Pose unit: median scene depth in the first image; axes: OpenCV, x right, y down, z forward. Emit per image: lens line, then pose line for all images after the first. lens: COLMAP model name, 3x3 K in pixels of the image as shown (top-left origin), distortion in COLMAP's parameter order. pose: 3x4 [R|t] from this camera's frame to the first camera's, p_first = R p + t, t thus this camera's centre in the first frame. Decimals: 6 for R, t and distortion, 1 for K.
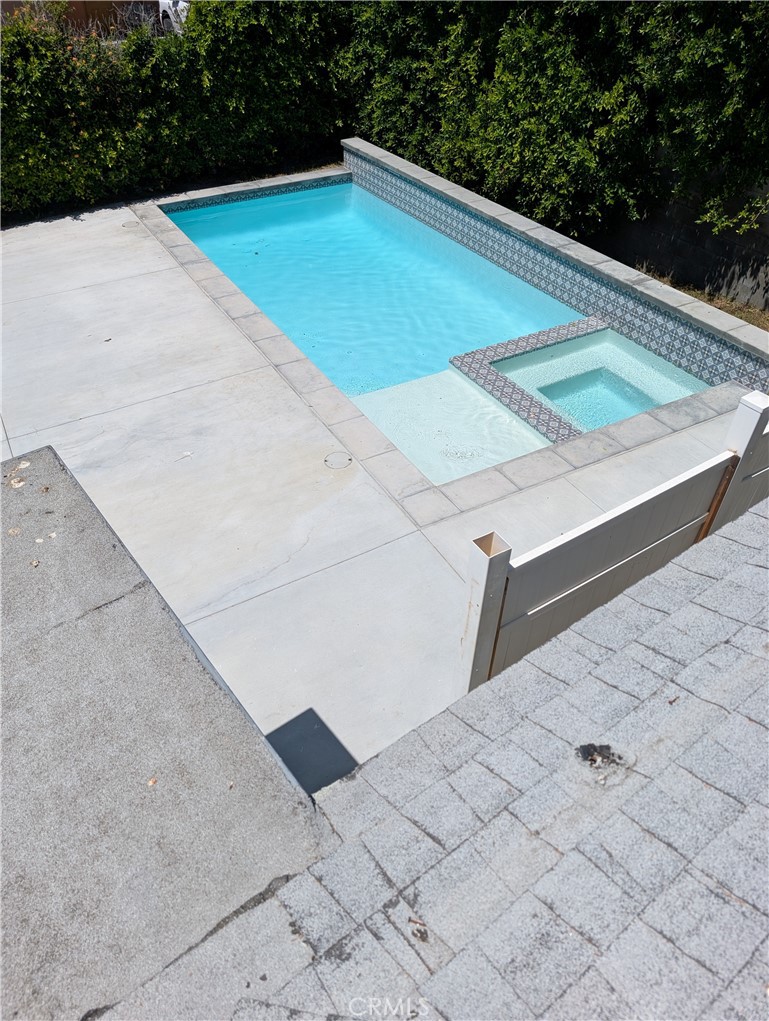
lens RADIAL K [[731.3, 0, 380.5], [0, 731.3, 502.3], [0, 0, 1]] dist [0.025623, -0.027719]
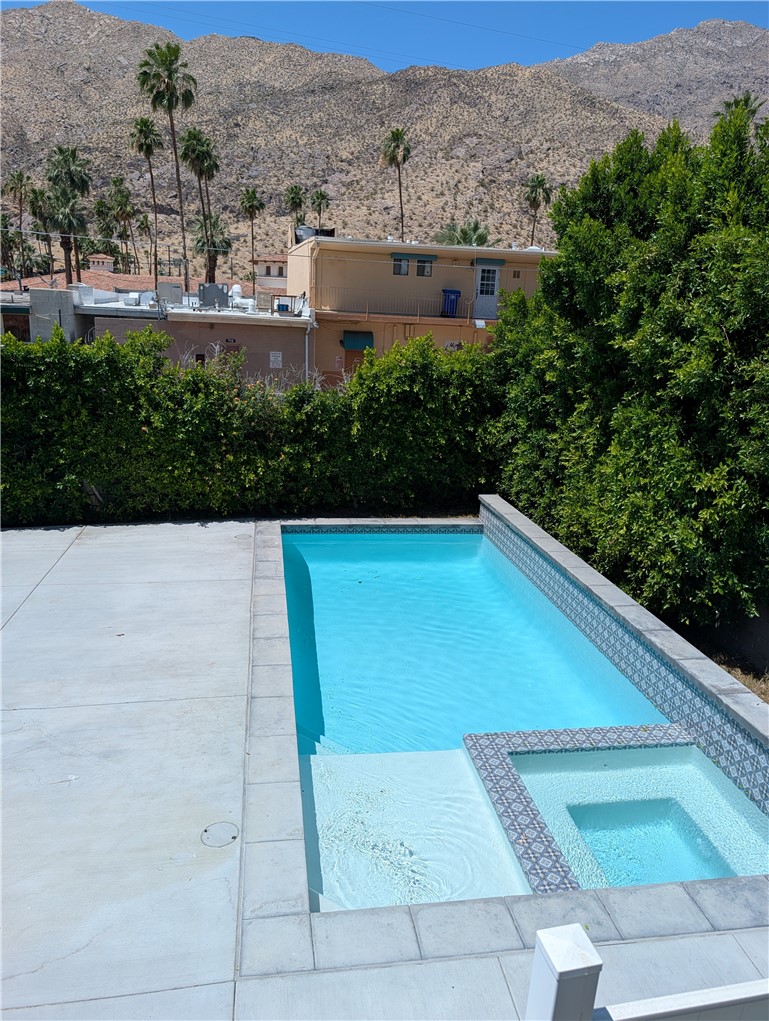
lens RADIAL K [[731.3, 0, 388.1], [0, 731.3, 510.9], [0, 0, 1]] dist [0.025623, -0.027719]
pose [[0.940653, 0.133517, -0.312003, 0.183381], [-0.254802, 0.885111, -0.389428, -0.062833], [0.224162, 0.445816, 0.866603, 0.139145]]
